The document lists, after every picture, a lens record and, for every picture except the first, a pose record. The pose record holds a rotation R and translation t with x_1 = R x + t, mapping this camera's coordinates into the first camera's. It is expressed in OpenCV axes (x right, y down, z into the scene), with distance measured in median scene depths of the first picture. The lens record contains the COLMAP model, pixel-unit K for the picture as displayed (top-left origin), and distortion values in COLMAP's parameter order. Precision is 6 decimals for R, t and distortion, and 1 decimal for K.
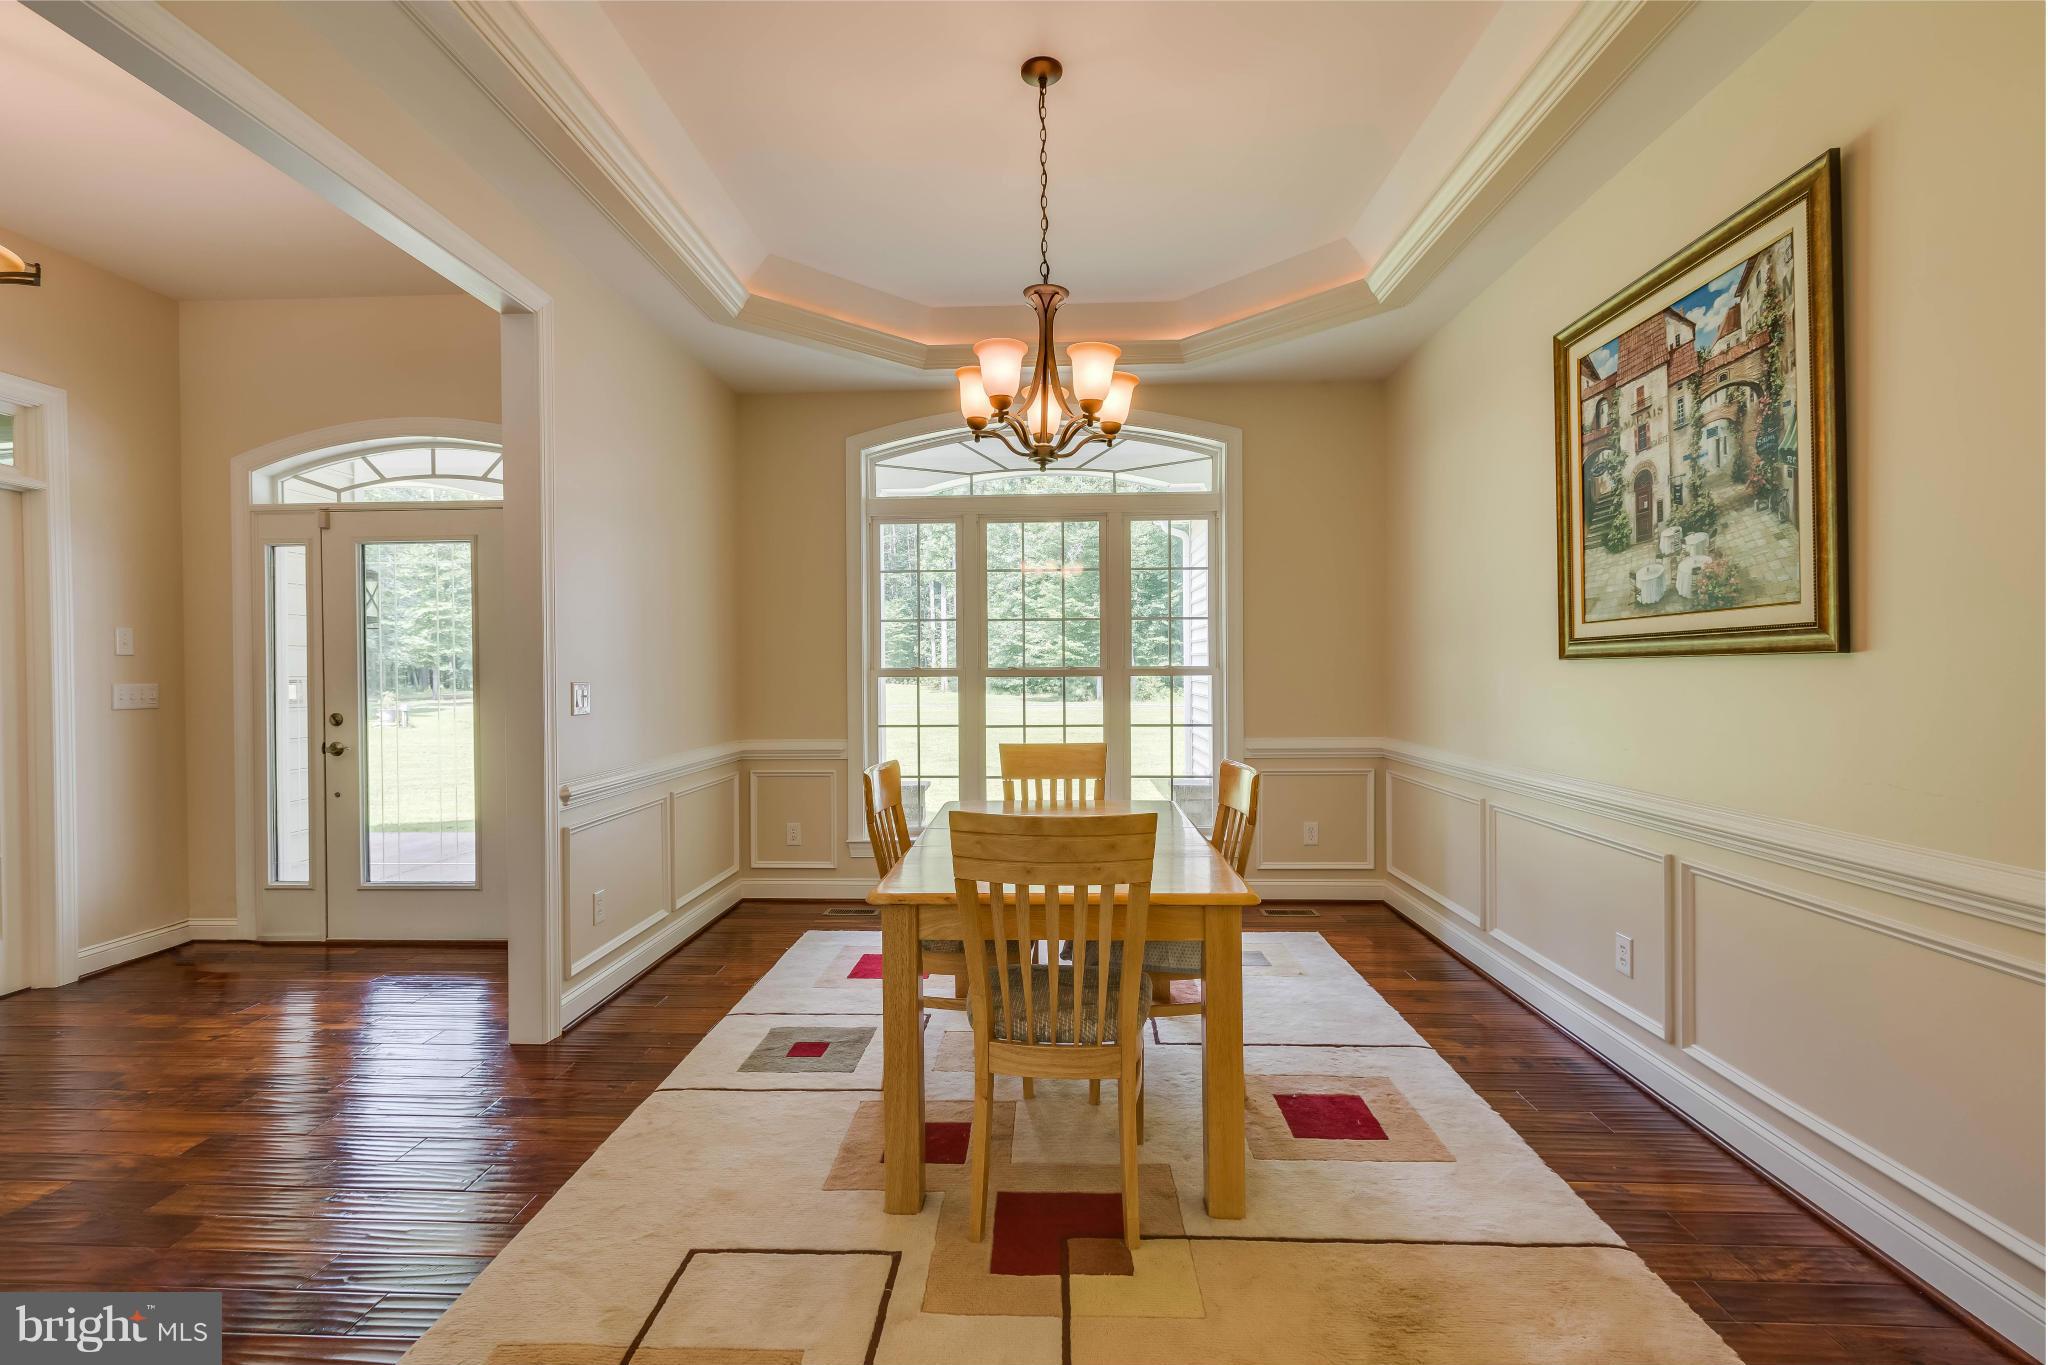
lens RADIAL K [[910.7, 0, 1009.5], [0, 910.7, 682.4], [0, 0, 1]] dist [-0.004169, -0.000403]
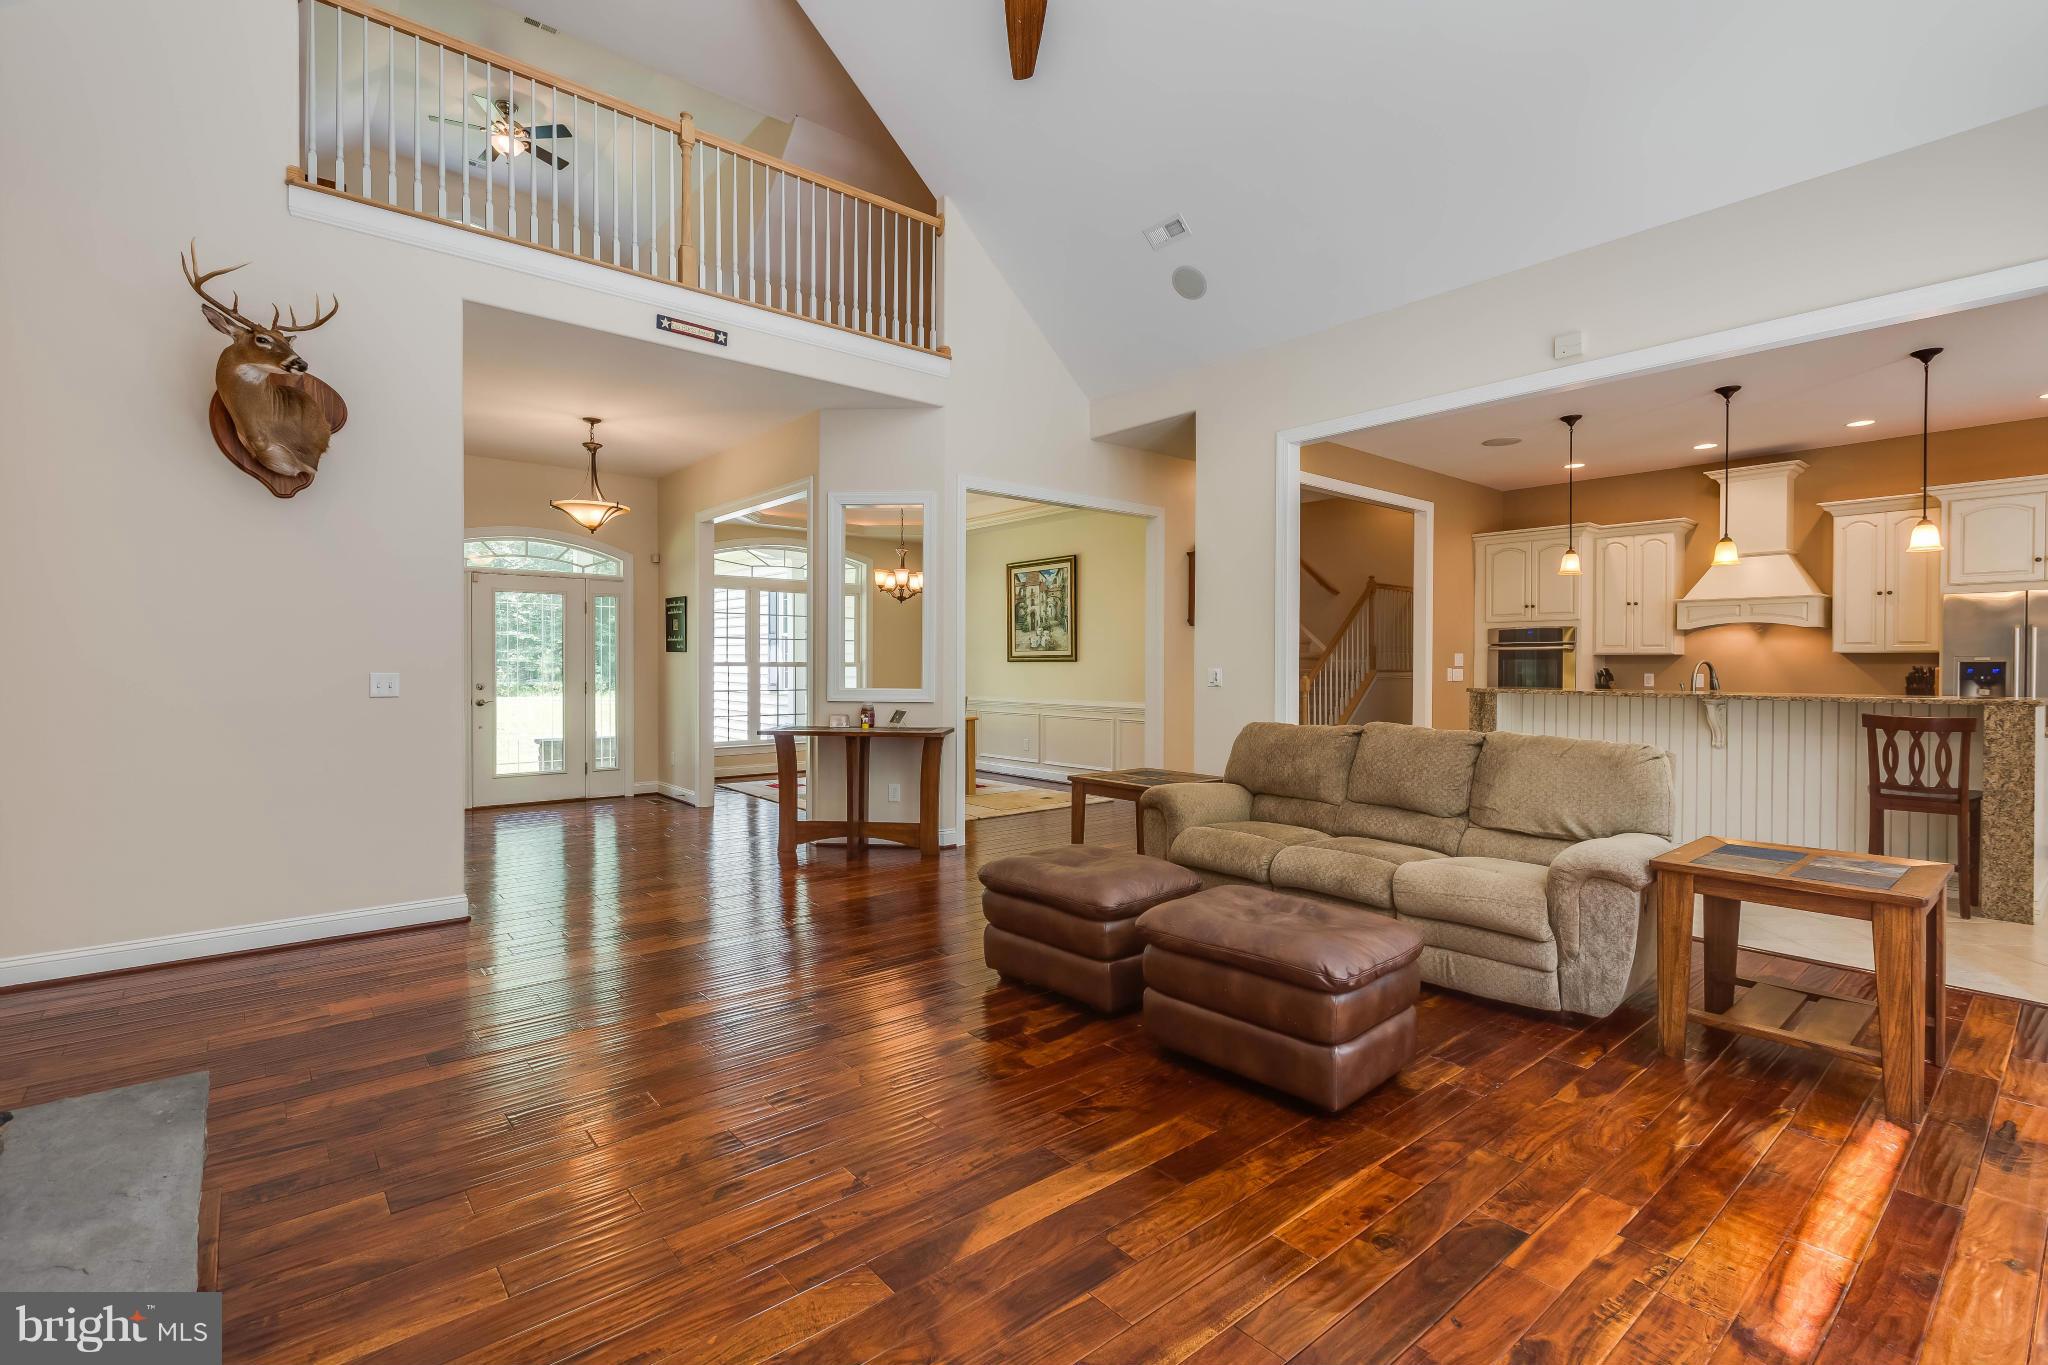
lens RADIAL K [[910.7, 0, 1022.2], [0, 910.7, 670.7], [0, 0, 1]] dist [-0.004169, -0.000403]
pose [[0.732374, 0.004218, 0.680890, -1.891260], [-0.001370, 0.999988, -0.004720, 0.026135], [-0.680902, 0.002524, 0.732371, -1.714918]]
